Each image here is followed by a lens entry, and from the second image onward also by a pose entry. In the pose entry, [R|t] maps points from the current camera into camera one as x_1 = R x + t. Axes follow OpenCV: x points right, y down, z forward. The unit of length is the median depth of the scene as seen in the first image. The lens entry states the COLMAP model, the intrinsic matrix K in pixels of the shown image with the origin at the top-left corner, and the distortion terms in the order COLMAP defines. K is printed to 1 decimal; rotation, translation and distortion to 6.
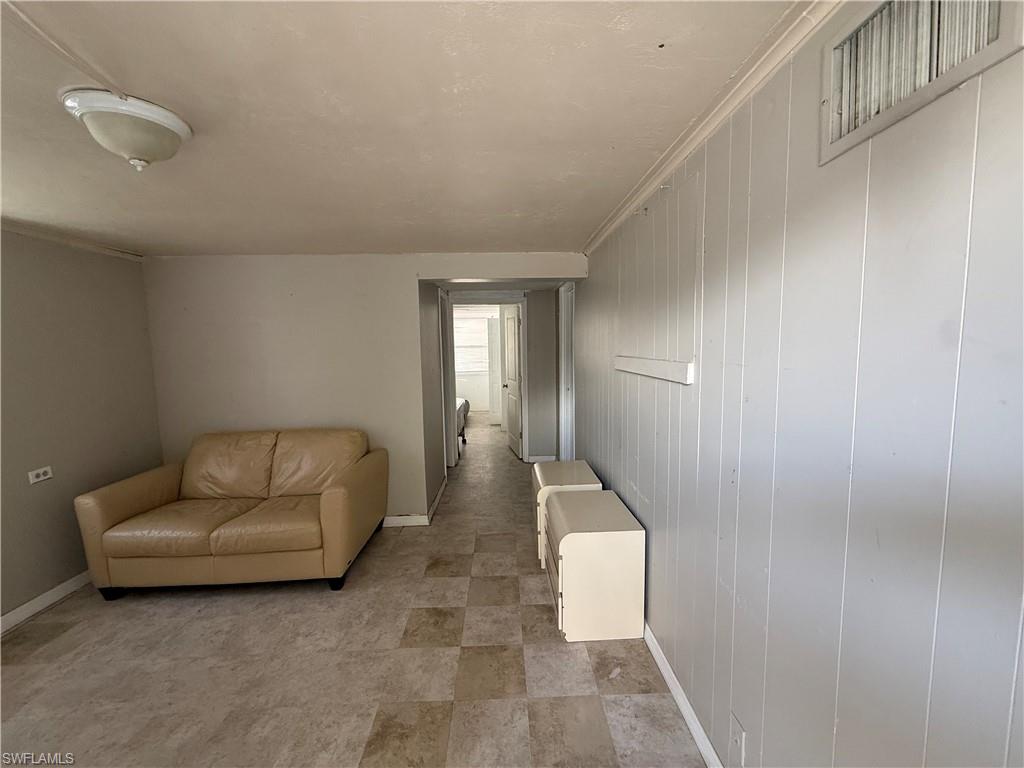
lens RADIAL K [[409.0, 0, 512.2], [0, 409.0, 380.3], [0, 0, 1]] dist [0.001674, 0.000092]
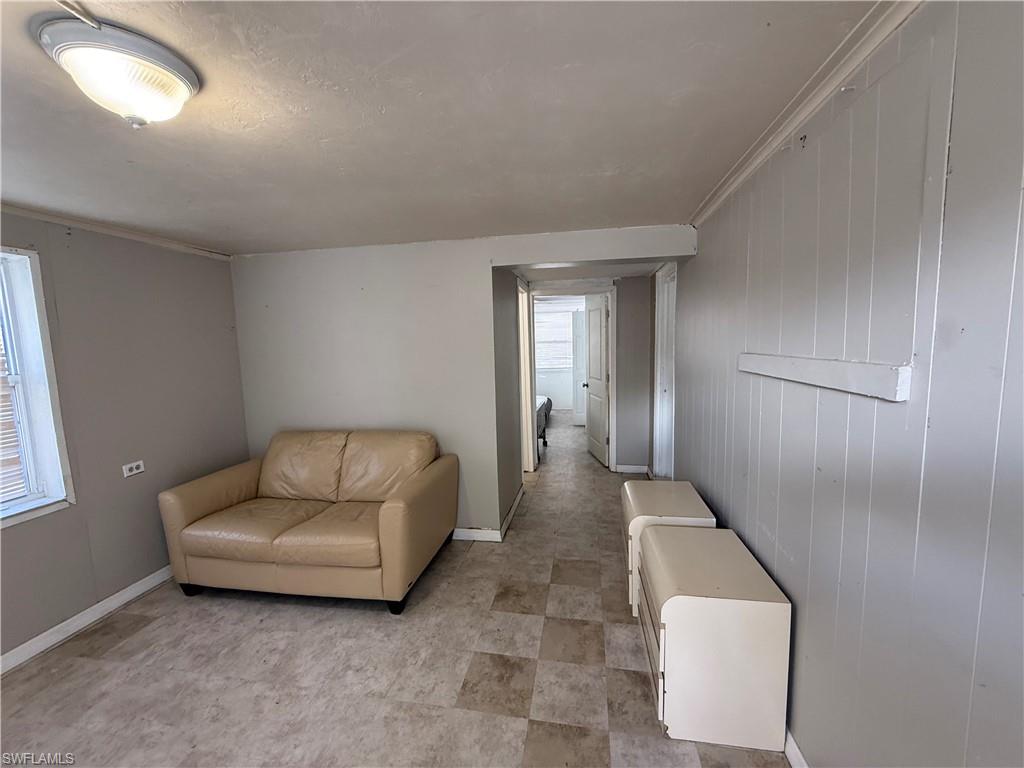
lens RADIAL K [[409.0, 0, 509.8], [0, 409.0, 384.0], [0, 0, 1]] dist [0.001674, 0.000092]
pose [[0.977415, 0.013505, -0.210897, -0.001930], [-0.009177, 0.999727, 0.021490, -0.015187], [0.211130, -0.019069, 0.977272, 0.183292]]
